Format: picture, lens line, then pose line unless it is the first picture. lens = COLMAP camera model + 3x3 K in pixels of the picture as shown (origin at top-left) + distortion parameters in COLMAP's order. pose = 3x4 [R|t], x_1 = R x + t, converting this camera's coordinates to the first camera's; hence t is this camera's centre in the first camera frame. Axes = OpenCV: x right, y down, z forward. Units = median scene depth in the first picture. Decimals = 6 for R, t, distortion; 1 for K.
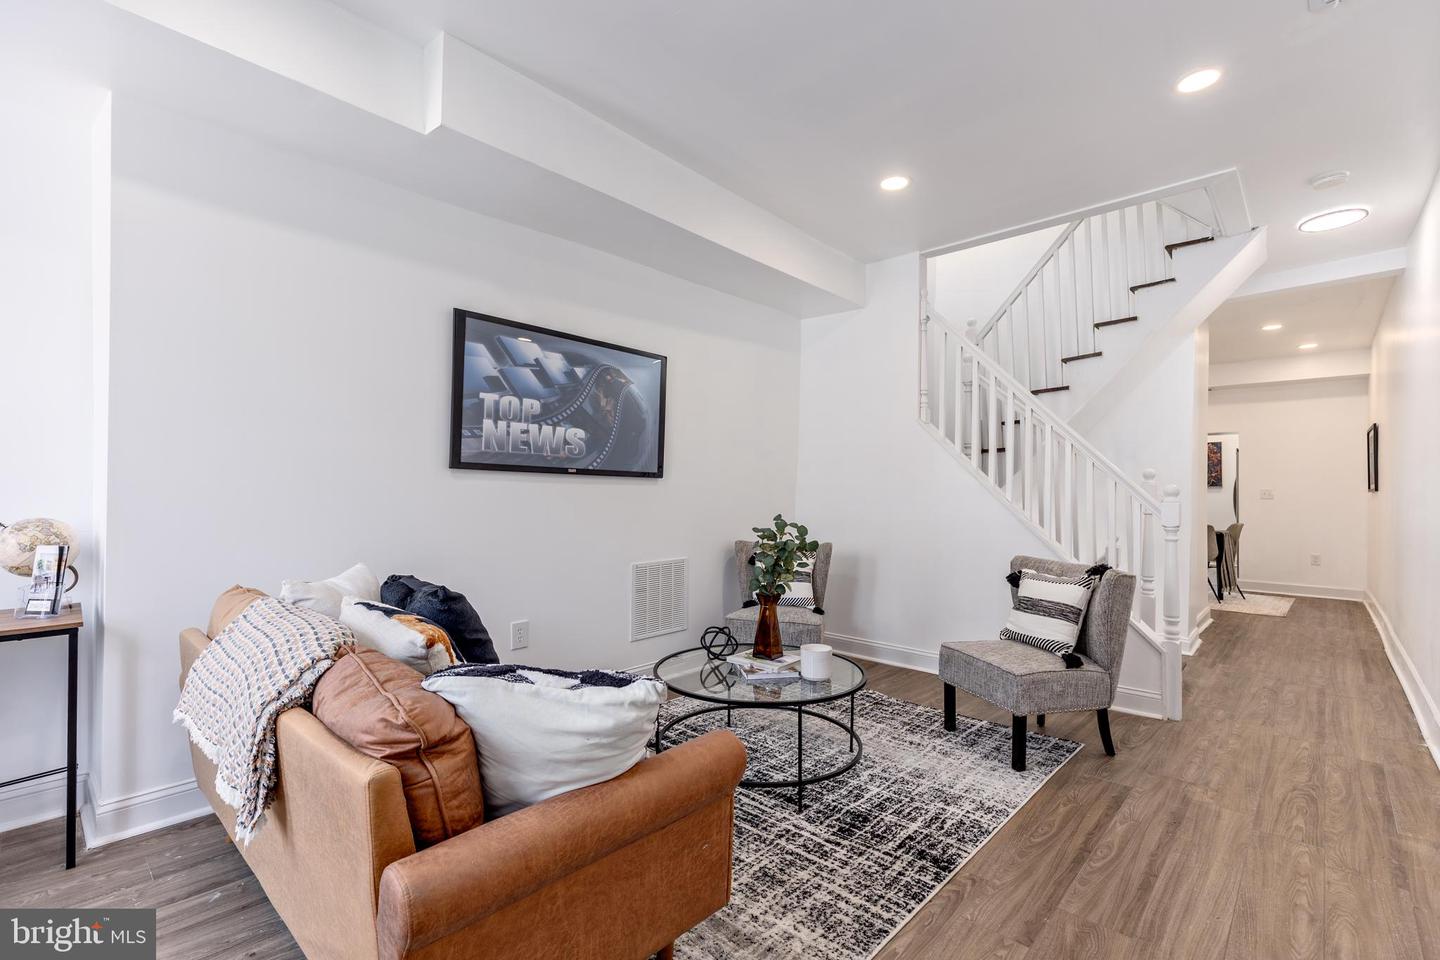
lens RADIAL K [[648.1, 0, 729.4], [0, 648.1, 488.5], [0, 0, 1]] dist [0.007838, -0.000953]
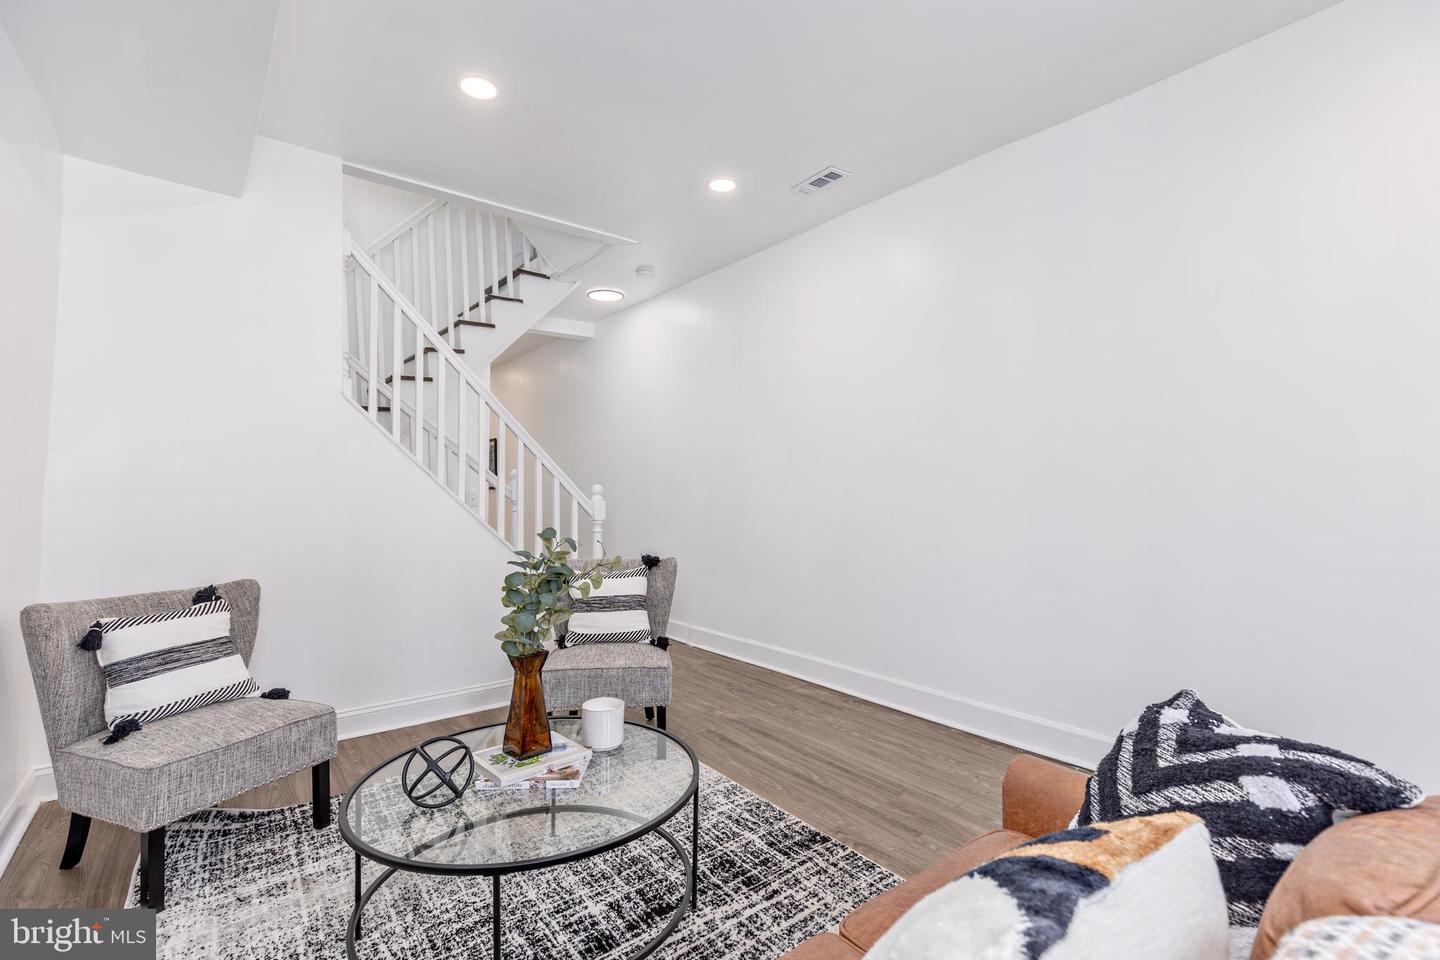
lens RADIAL K [[642.7, 0, 742.5], [0, 642.7, 493.2], [0, 0, 1]] dist [0.019473, 0.000135]
pose [[0.159017, -0.008759, 0.987237, -4.704876], [-0.001481, 0.999957, 0.009110, -0.011919], [-0.987275, -0.002911, 0.158997, 6.069490]]
